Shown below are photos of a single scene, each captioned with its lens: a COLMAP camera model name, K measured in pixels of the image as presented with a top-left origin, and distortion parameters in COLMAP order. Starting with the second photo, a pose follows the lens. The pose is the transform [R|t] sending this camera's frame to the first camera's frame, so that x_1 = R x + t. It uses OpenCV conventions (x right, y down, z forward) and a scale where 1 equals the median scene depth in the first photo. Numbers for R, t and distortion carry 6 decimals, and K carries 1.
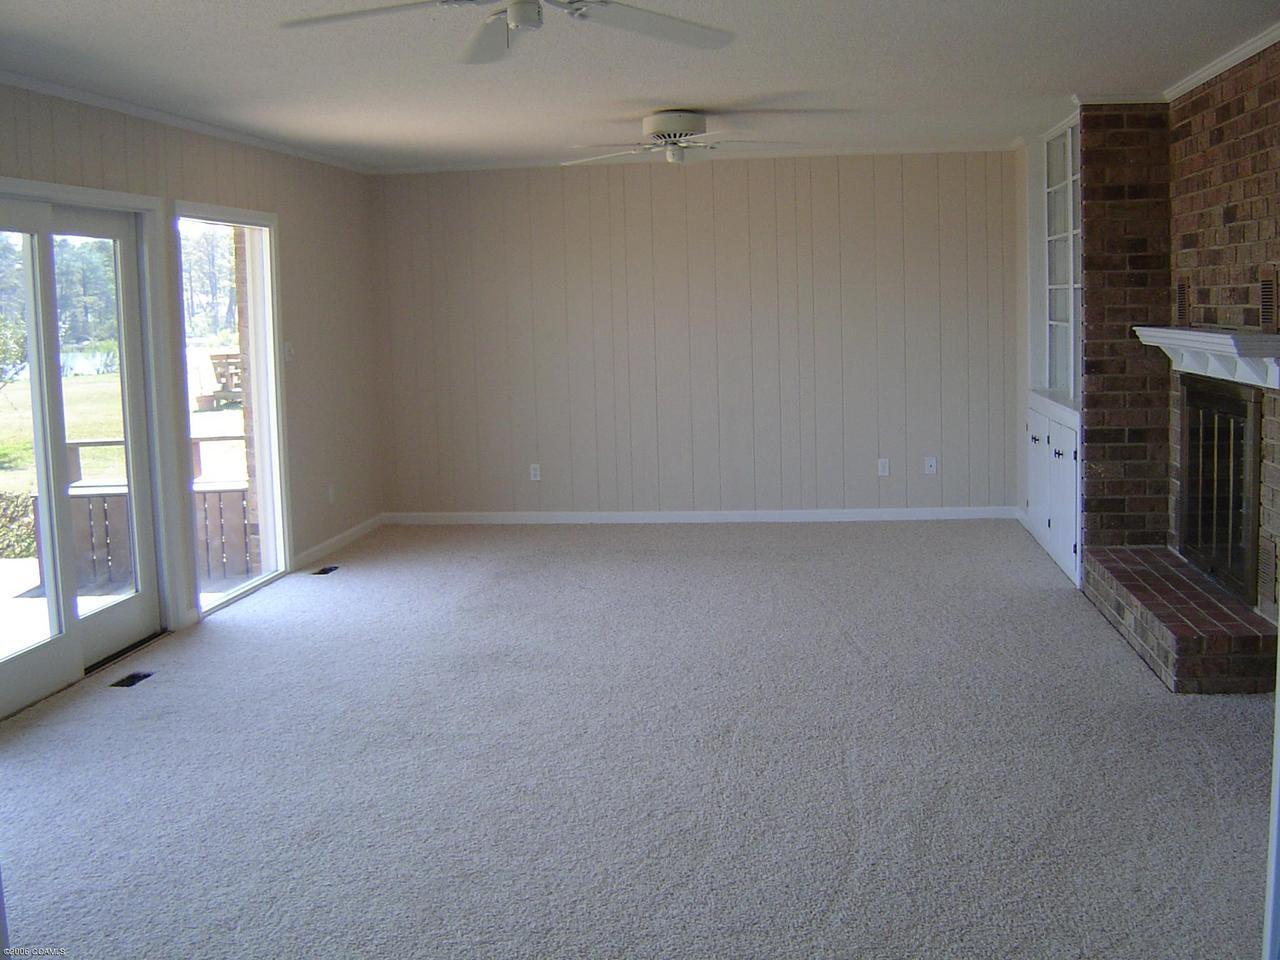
lens RADIAL K [[1460.2, 0, 640.0], [0, 1460.2, 480.0], [0, 0, 1]] dist [-0.120861, -0.020646]
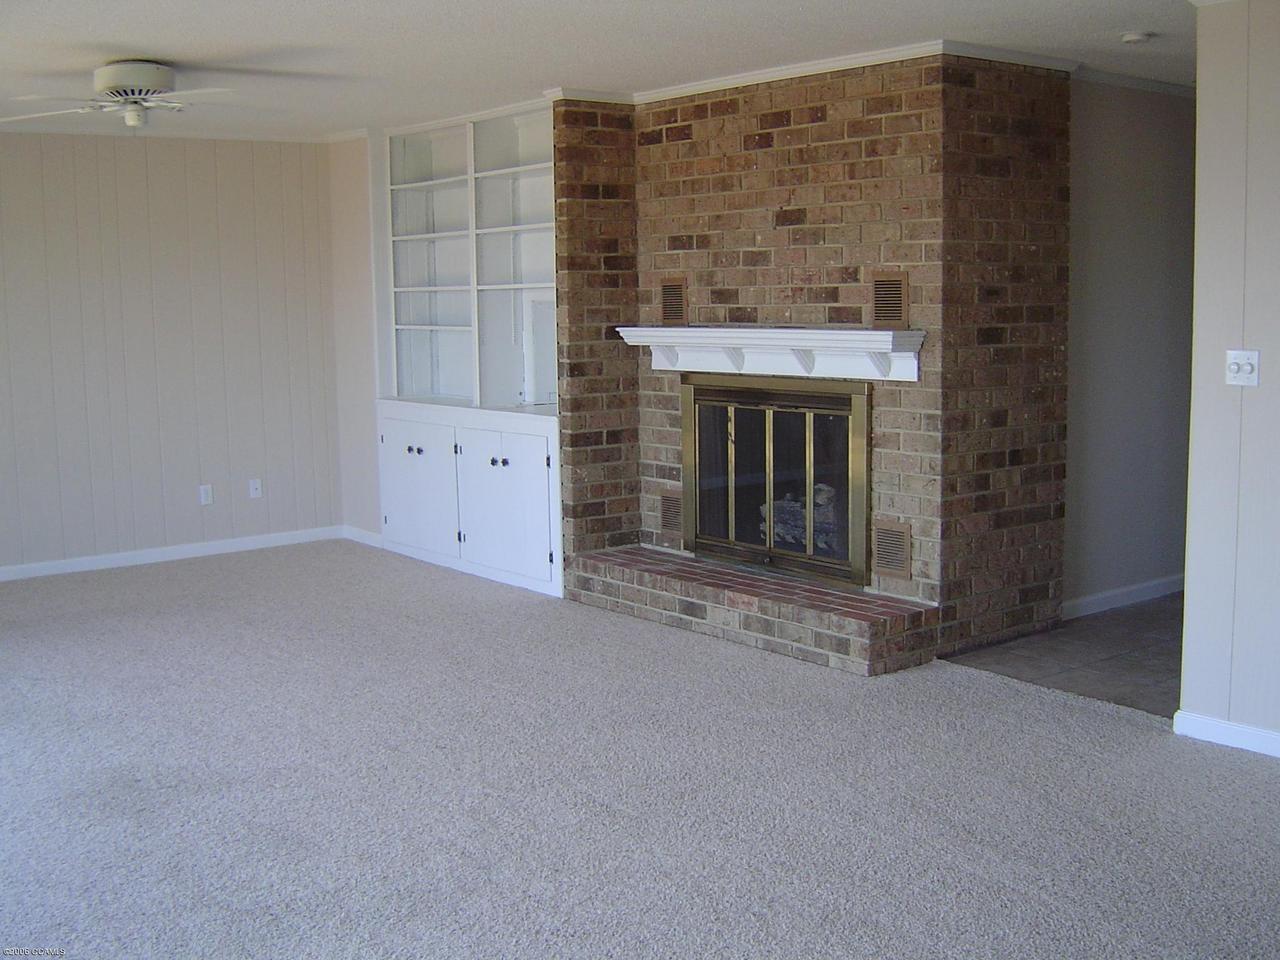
lens RADIAL K [[1460.2, 0, 640.0], [0, 1460.2, 480.0], [0, 0, 1]] dist [-0.120861, -0.020646]
pose [[0.710893, -0.072474, 0.699556, -0.354039], [0.079478, 0.996583, 0.022481, -0.022729], [-0.698795, 0.039618, 0.714224, 0.269552]]
